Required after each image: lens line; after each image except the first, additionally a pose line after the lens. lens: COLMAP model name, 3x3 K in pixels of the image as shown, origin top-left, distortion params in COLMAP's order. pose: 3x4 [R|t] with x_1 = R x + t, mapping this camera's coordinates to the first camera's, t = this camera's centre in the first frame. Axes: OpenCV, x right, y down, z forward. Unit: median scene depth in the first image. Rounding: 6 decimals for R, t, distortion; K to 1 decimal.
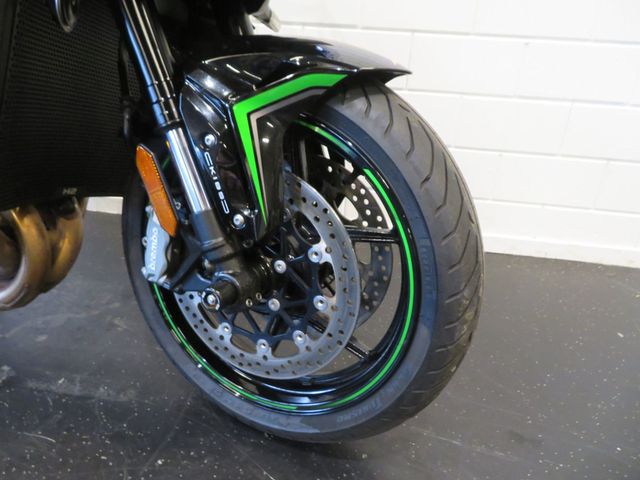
lens RADIAL K [[448.3, 0, 320.0], [0, 448.3, 240.0], [0, 0, 1]] dist [-0.006295, -0.001396]
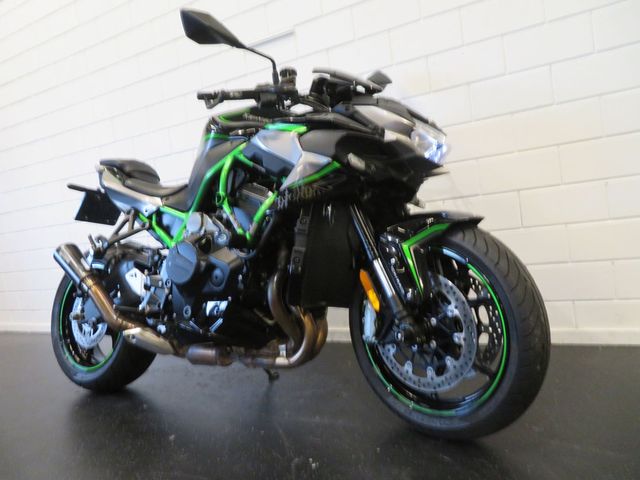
lens RADIAL K [[448.3, 0, 320.0], [0, 448.3, 240.0], [0, 0, 1]] dist [-0.006295, -0.001396]
pose [[0.920915, -0.156367, -0.357023, 0.205282], [0.017871, 0.931974, -0.362084, 0.422780], [0.389354, 0.327068, 0.861063, -0.963285]]
